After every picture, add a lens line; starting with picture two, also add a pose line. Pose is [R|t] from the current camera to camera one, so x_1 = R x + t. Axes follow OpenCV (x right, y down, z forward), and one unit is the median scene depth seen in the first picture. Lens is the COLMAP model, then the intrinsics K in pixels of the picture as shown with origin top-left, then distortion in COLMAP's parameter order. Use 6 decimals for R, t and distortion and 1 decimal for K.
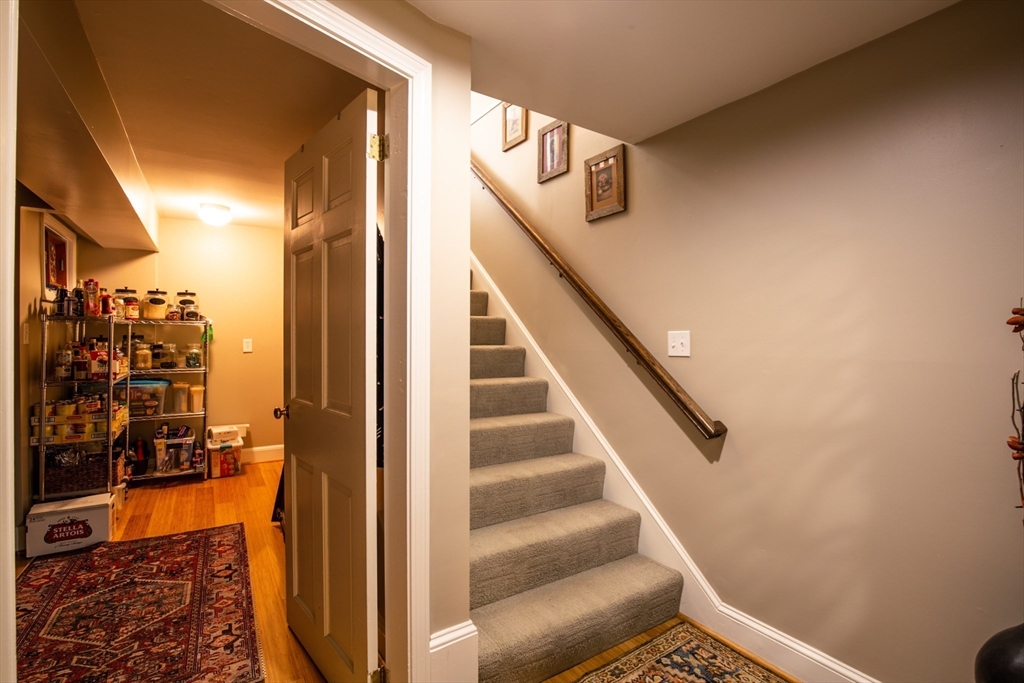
lens RADIAL K [[476.4, 0, 510.7], [0, 476.4, 339.6], [0, 0, 1]] dist [-0.025272, 0.004244]
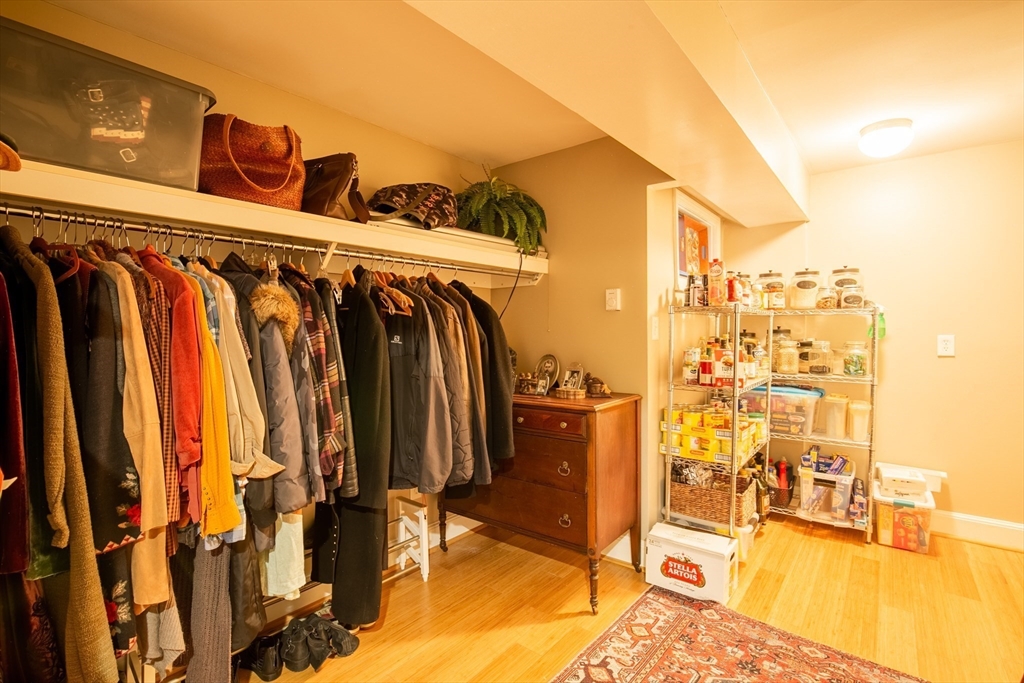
lens RADIAL K [[476.4, 0, 507.1], [0, 476.4, 337.4], [0, 0, 1]] dist [-0.025272, 0.004244]
pose [[0.311965, 0.010698, -0.950033, -0.182921], [-0.003806, 0.999943, 0.010010, -0.002456], [0.950086, 0.000493, 0.311988, 0.310737]]
